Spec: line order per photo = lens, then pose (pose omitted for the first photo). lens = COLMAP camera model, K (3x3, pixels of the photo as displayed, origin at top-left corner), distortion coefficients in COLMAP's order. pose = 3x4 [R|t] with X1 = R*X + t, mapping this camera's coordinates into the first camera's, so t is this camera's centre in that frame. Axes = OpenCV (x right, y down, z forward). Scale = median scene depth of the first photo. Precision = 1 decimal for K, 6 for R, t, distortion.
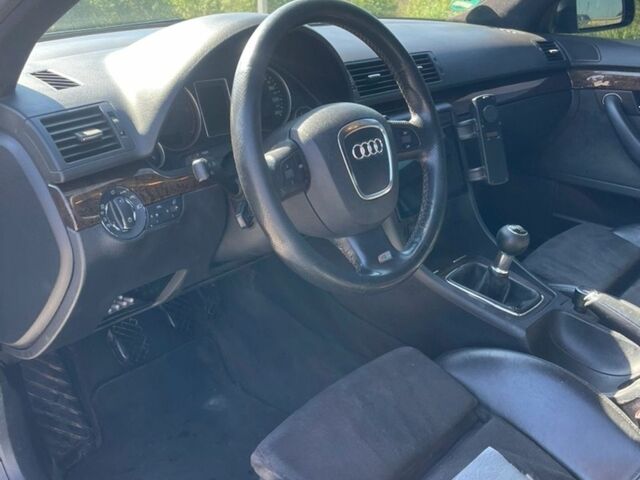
lens RADIAL K [[663.9, 0, 319.4], [0, 663.9, 248.2], [0, 0, 1]] dist [0.130450, -0.247697]
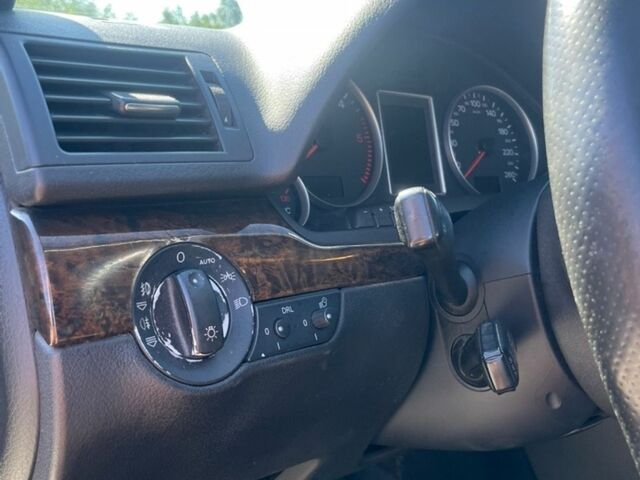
lens RADIAL K [[663.9, 0, 319.4], [0, 663.9, 248.2], [0, 0, 1]] dist [0.130450, -0.247697]
pose [[0.982063, 0.091112, -0.165079, -0.164475], [-0.123917, 0.971752, -0.200852, -0.020530], [0.142116, 0.217706, 0.965612, 0.631802]]
